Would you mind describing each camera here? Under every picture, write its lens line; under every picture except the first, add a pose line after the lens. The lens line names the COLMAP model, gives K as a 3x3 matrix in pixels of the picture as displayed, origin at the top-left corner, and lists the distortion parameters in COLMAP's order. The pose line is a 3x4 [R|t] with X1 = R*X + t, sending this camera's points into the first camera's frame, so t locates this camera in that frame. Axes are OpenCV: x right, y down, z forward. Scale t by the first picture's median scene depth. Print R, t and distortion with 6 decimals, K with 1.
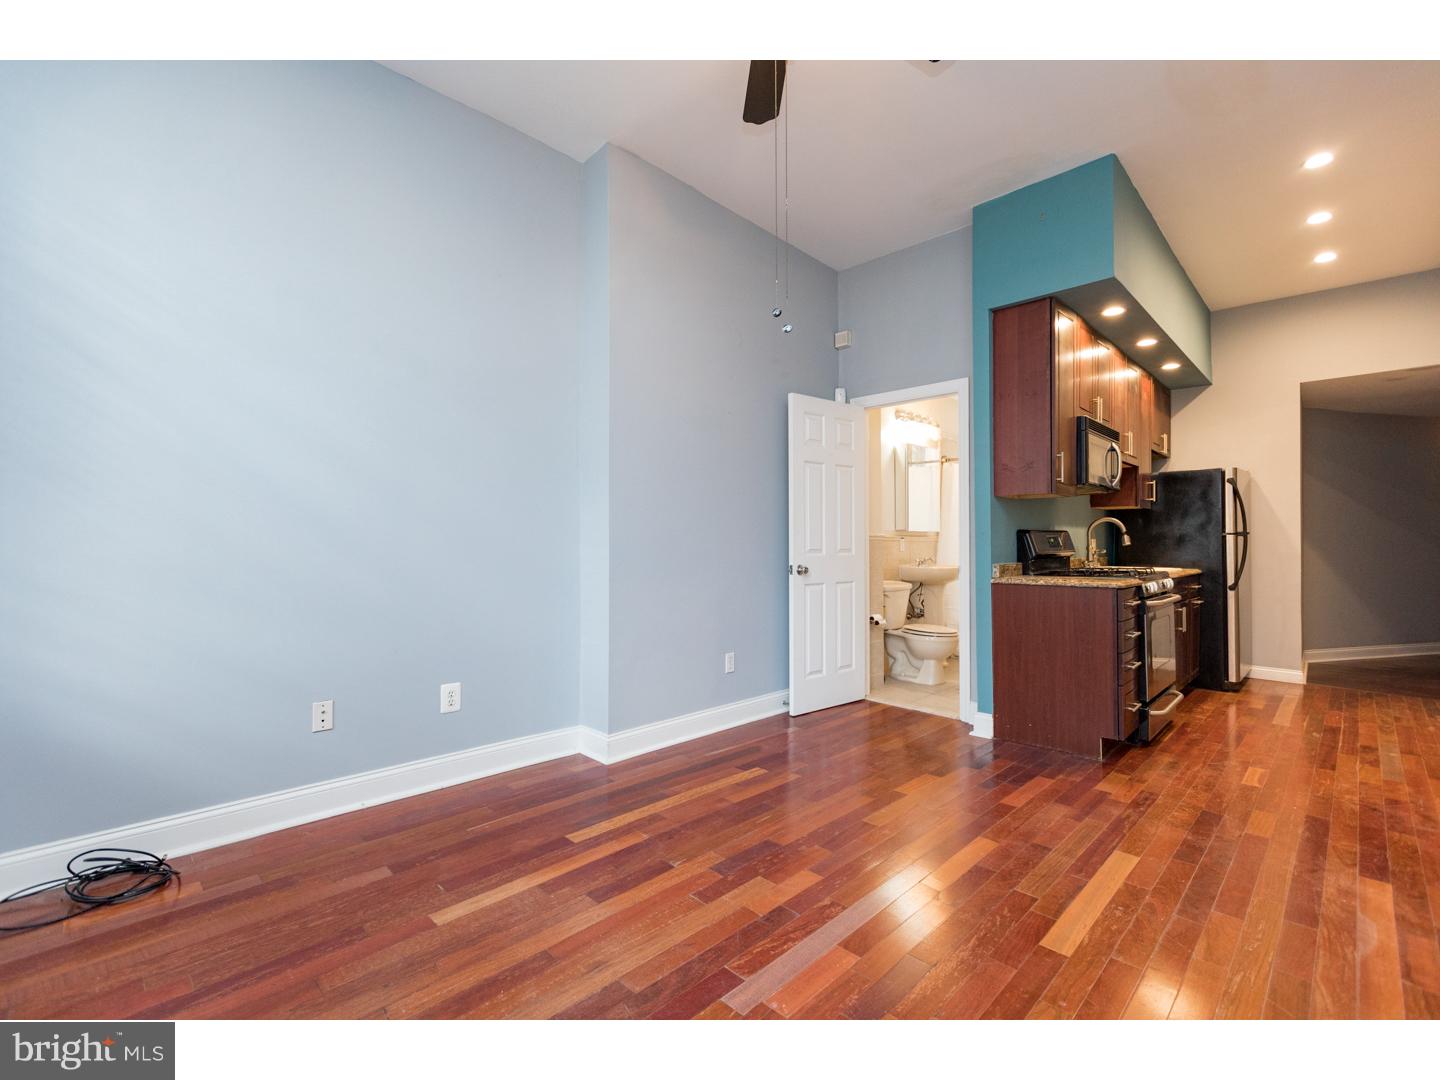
lens RADIAL K [[635.5, 0, 715.6], [0, 635.5, 545.2], [0, 0, 1]] dist [-0.001851, -0.000145]
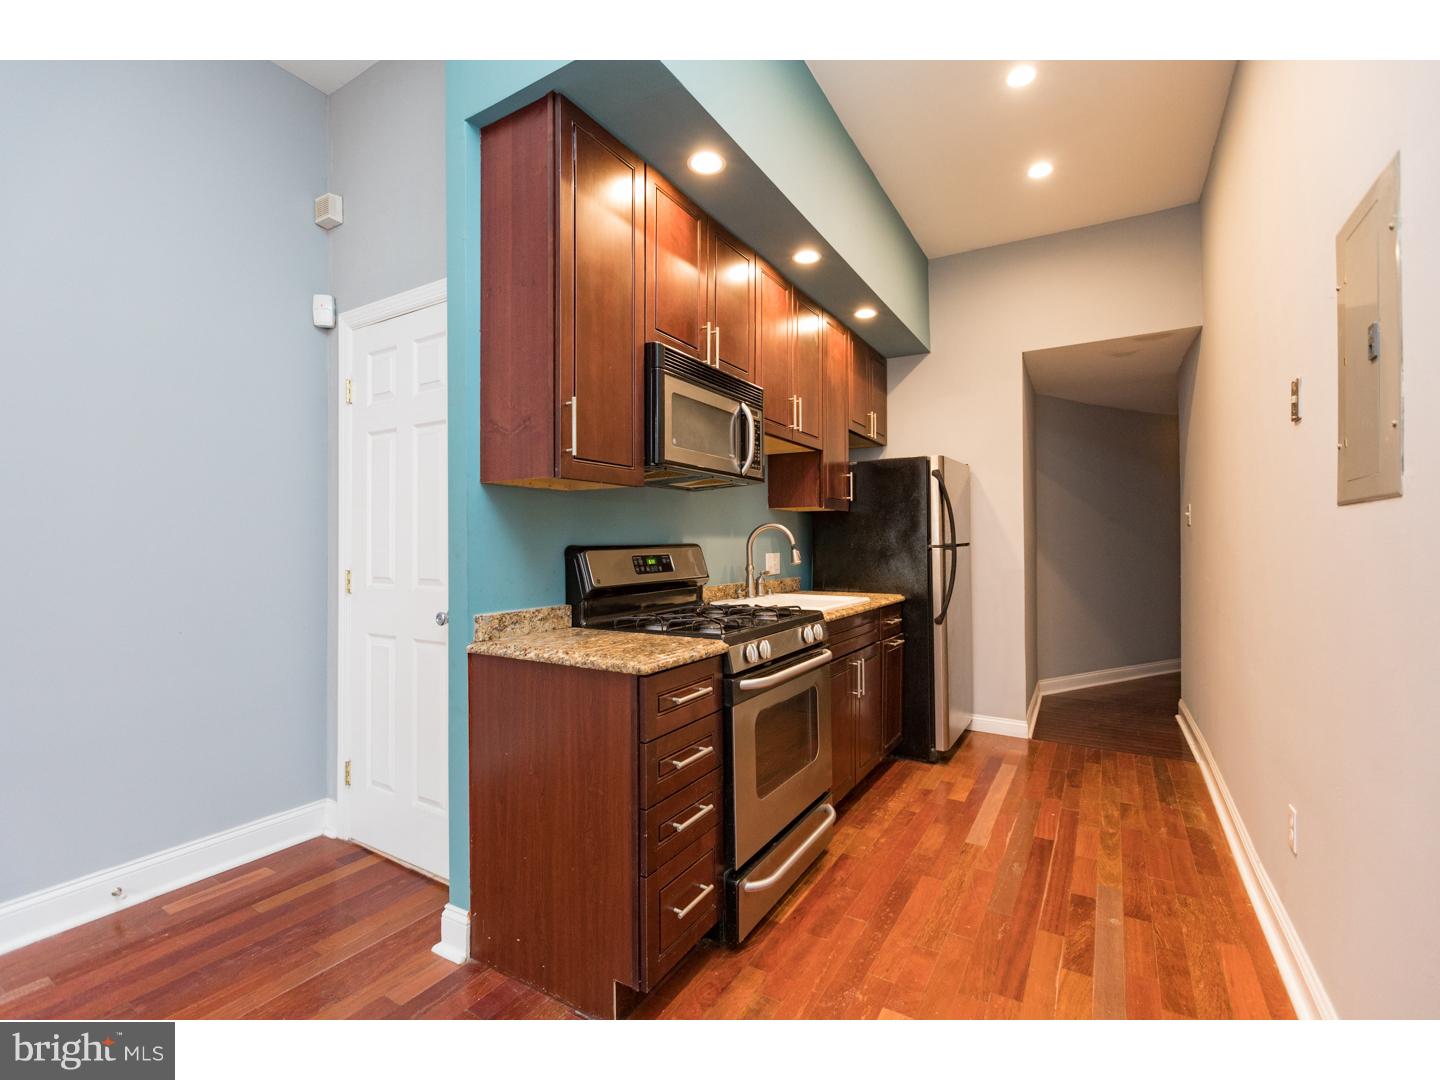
lens RADIAL K [[636.0, 0, 716.4], [0, 636.0, 541.3], [0, 0, 1]] dist [-0.000826, -0.000591]
pose [[0.971326, -0.002317, 0.237742, 0.565523], [0.003564, 0.999982, -0.004816, -0.030509], [-0.237726, 0.005525, 0.971316, 0.506678]]
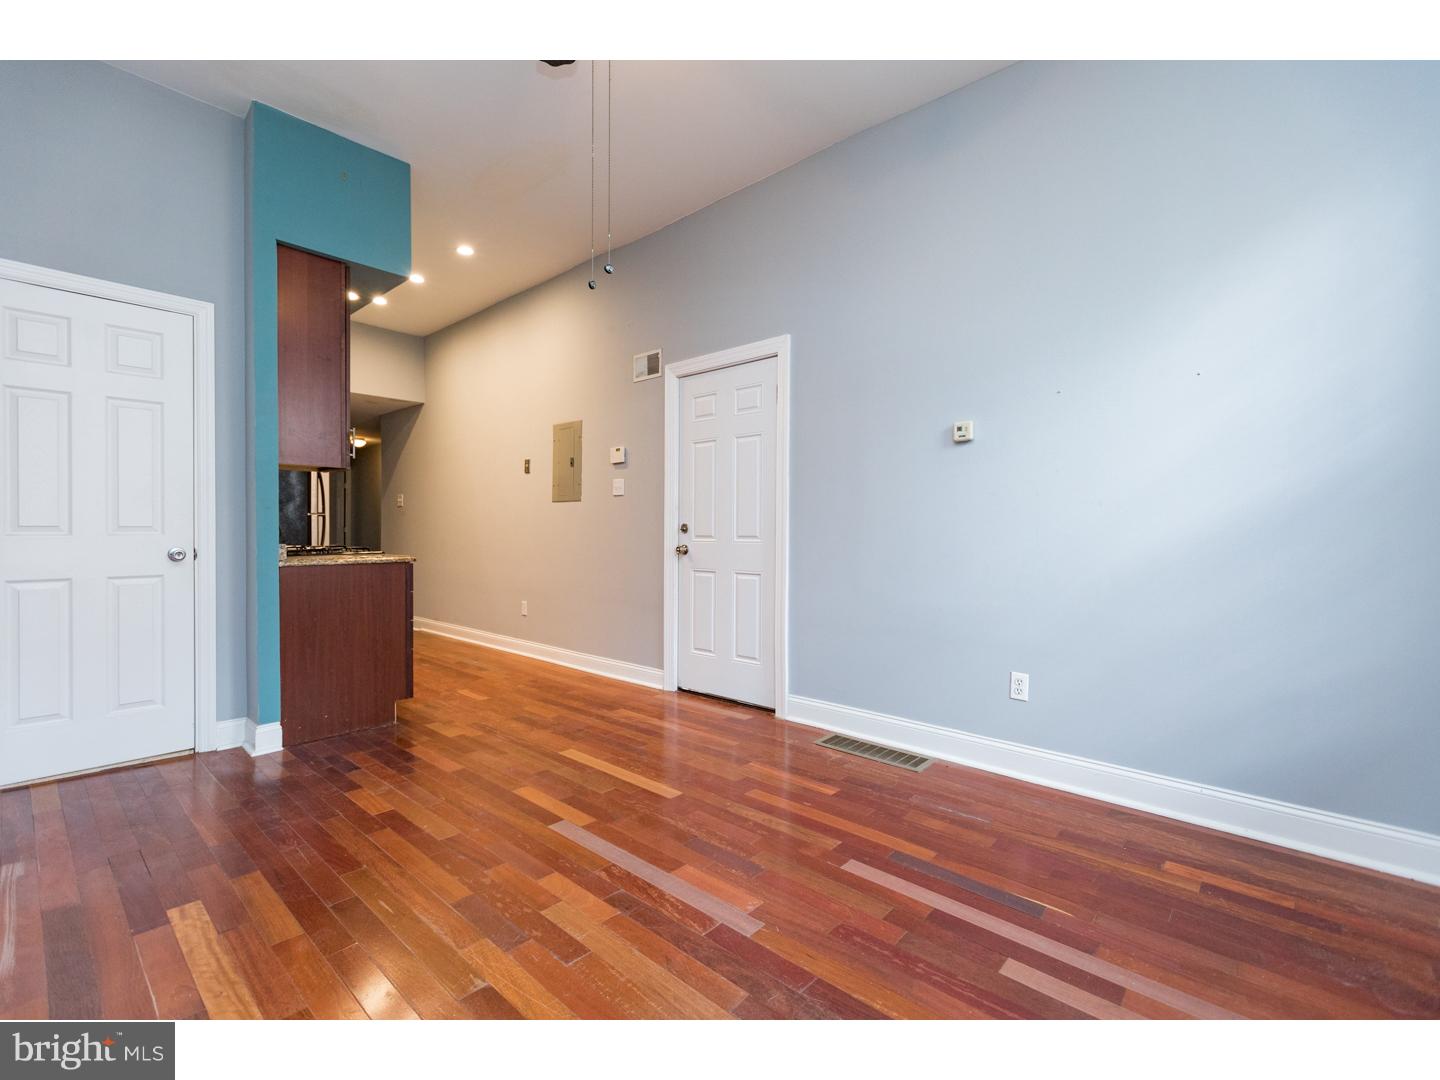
lens RADIAL K [[639.9, 0, 717.0], [0, 639.9, 534.4], [0, 0, 1]] dist [-0.000827, -0.000571]
pose [[-0.054640, -0.010520, 0.998451, -0.497997], [-0.001875, 0.999944, 0.010433, 0.007366], [-0.998504, -0.001302, -0.054657, 0.516475]]
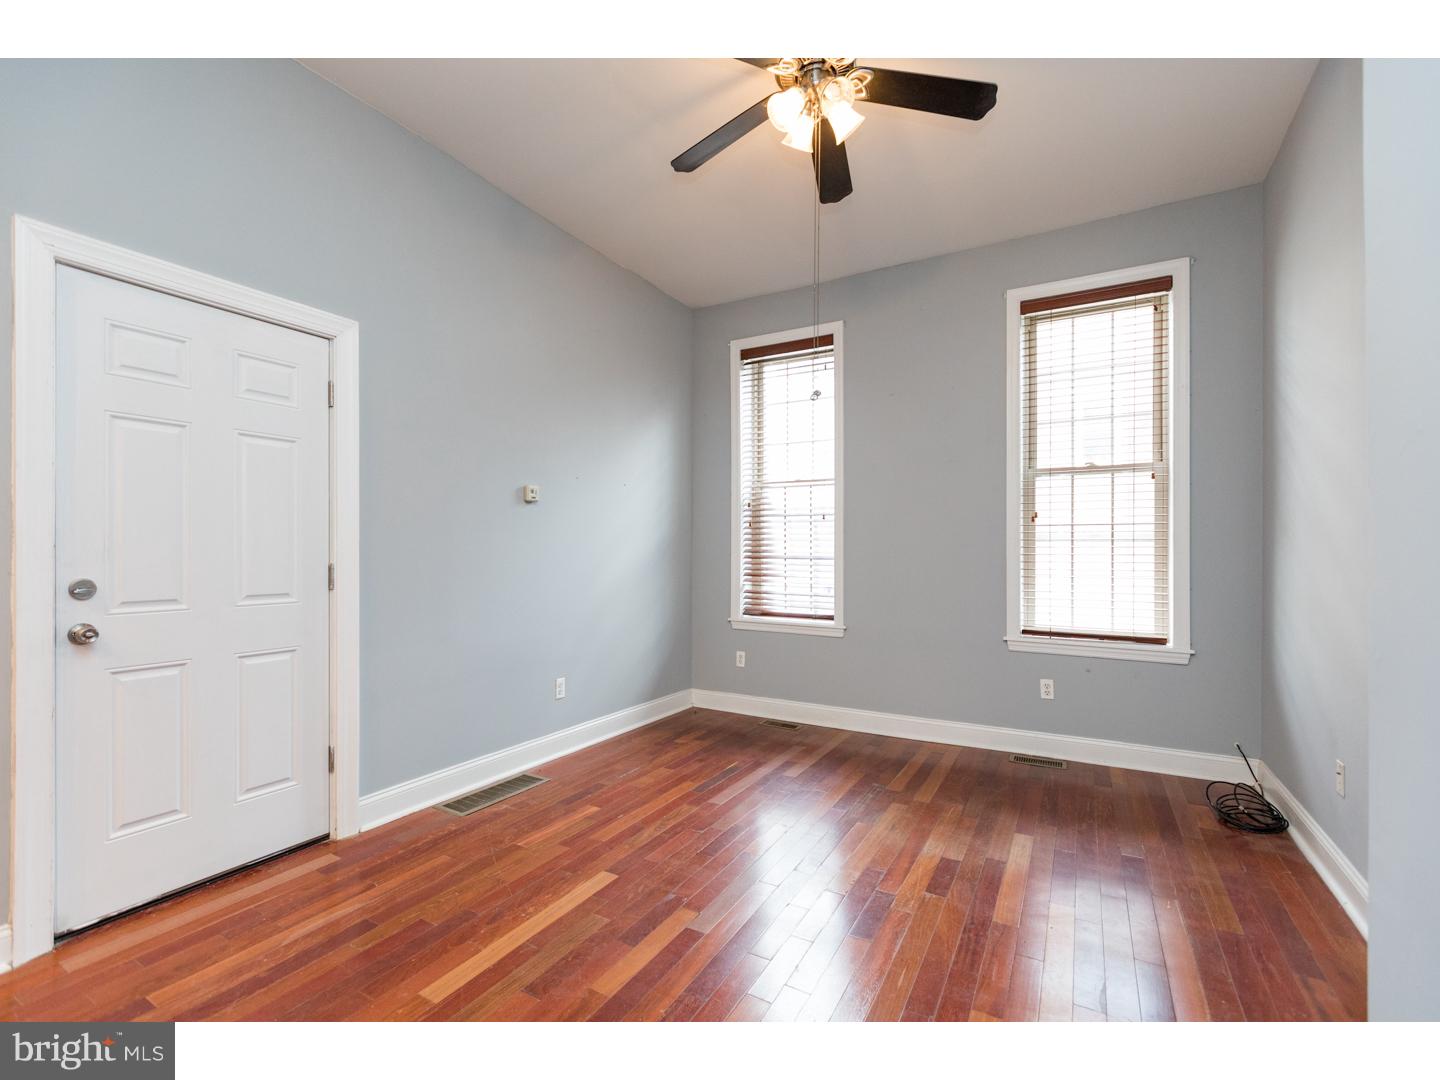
lens RADIAL K [[643.3, 0, 713.3], [0, 643.3, 551.2], [0, 0, 1]] dist [-0.001209, 0.000147]
pose [[-0.963651, -0.008820, -0.267020, 0.363893], [-0.008905, 0.999960, -0.000895, -0.031176], [0.267017, 0.001515, -0.963691, 1.253391]]
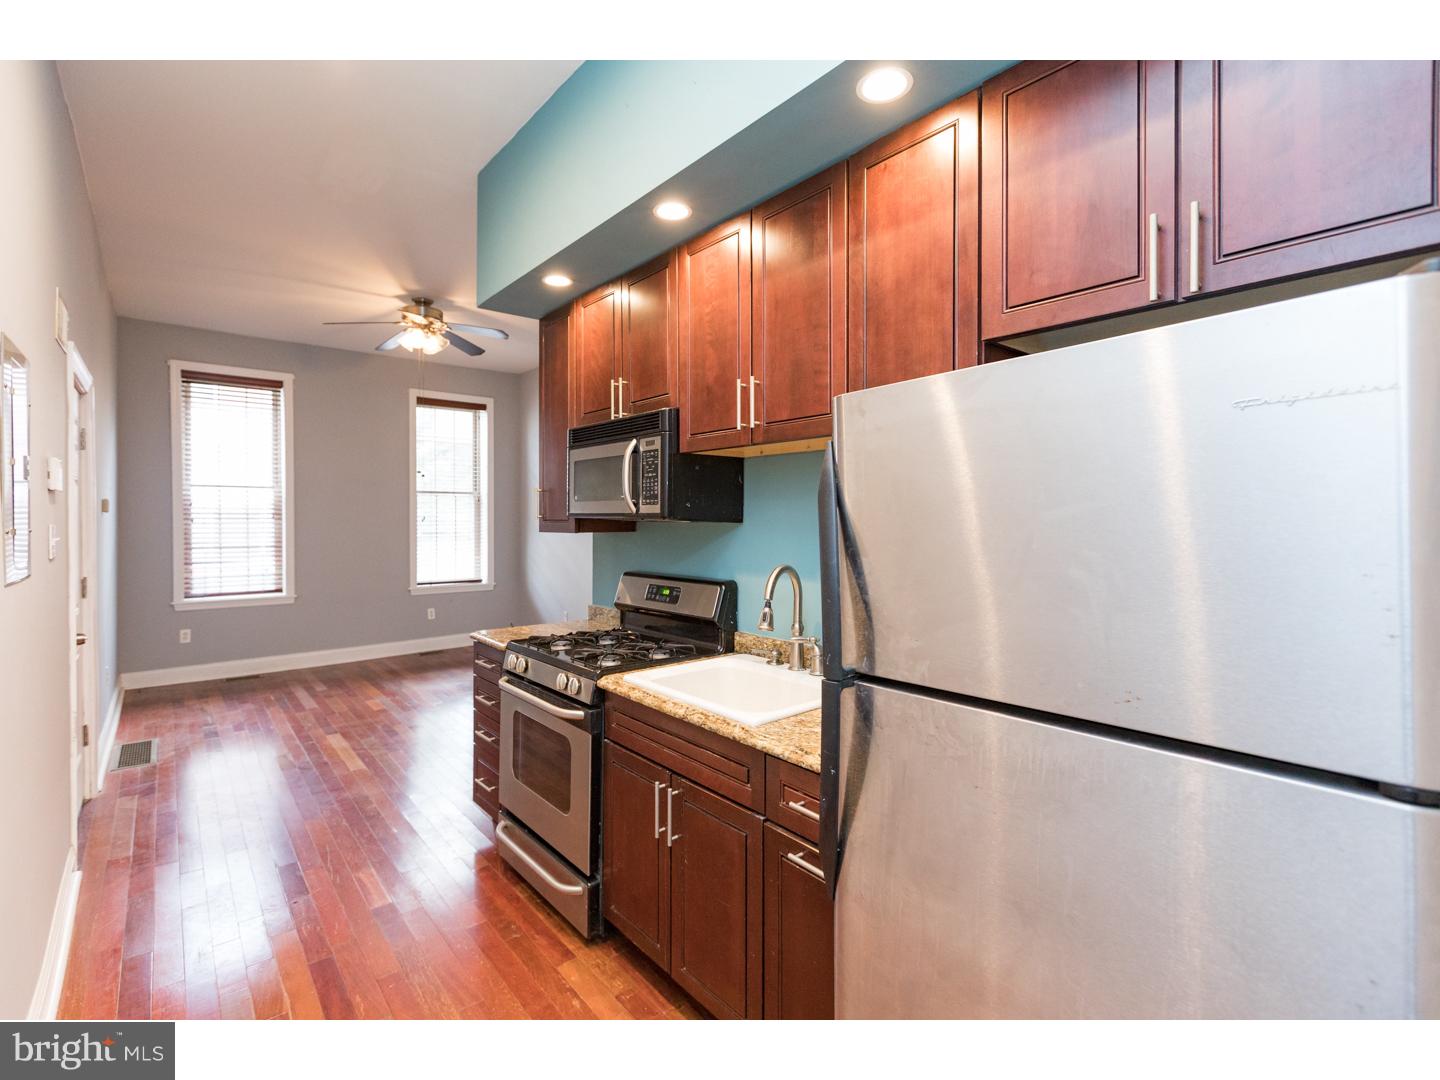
lens RADIAL K [[650.5, 0, 719.5], [0, 650.5, 522.8], [0, 0, 1]] dist [-0.001892, -0.000299]
pose [[-0.072222, 0.006908, -0.997365, 1.530890], [-0.005481, 0.999958, 0.007323, -0.109131], [0.997374, 0.005995, -0.072181, 1.395638]]
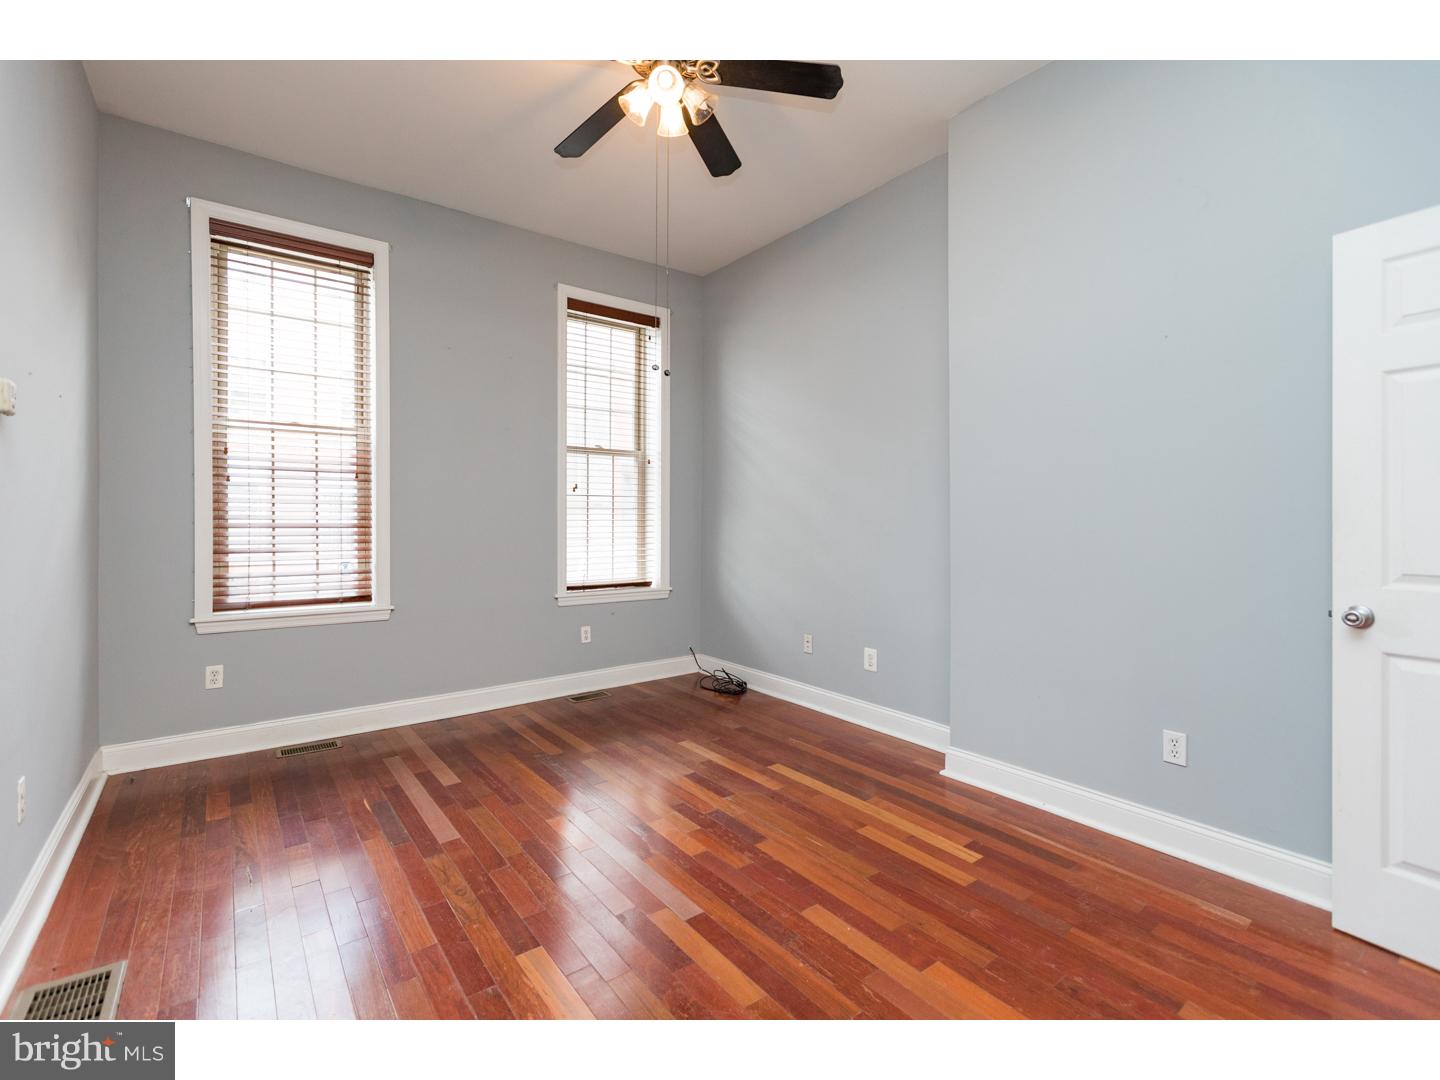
lens RADIAL K [[650.0, 0, 715.8], [0, 650.0, 518.3], [0, 0, 1]] dist [-0.001416, -0.000355]
pose [[-0.127308, -0.002965, -0.991859, 0.807585], [-0.006776, 0.999975, -0.002120, -0.034941], [0.991840, 0.006451, -0.127325, 0.748456]]
